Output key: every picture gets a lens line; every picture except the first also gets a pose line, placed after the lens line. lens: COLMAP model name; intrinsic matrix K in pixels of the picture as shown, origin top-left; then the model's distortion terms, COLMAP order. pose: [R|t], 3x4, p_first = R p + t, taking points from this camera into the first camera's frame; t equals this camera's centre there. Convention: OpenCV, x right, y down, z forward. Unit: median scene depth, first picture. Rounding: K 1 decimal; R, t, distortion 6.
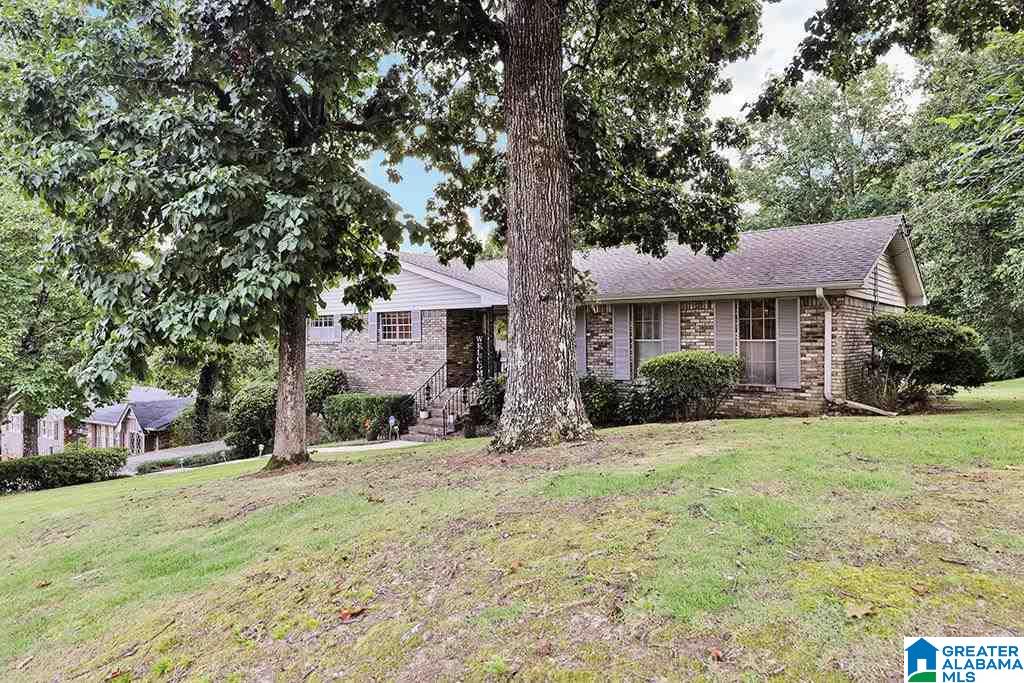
lens RADIAL K [[642.8, 0, 510.7], [0, 642.8, 343.2], [0, 0, 1]] dist [0.009159, -0.000475]
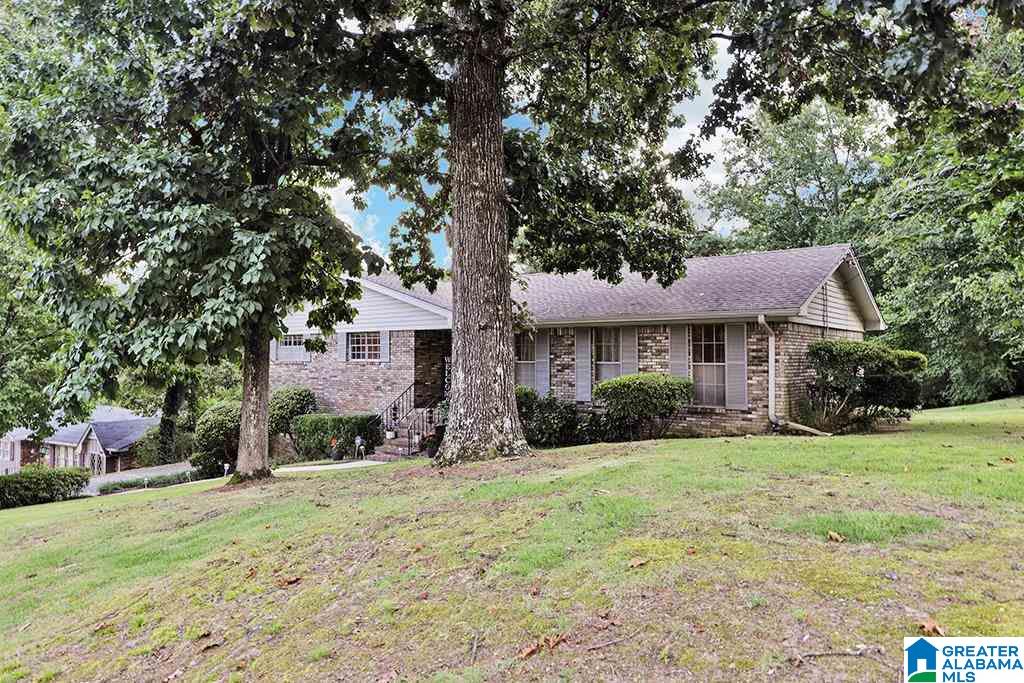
lens RADIAL K [[683.4, 0, 513.6], [0, 683.4, 342.0], [0, 0, 1]] dist [0.009050, 0.001741]
pose [[0.999748, 0.006599, 0.021454, 0.049786], [-0.005979, 0.999567, -0.028811, -0.006496], [-0.021635, 0.028676, 0.999355, -0.114206]]
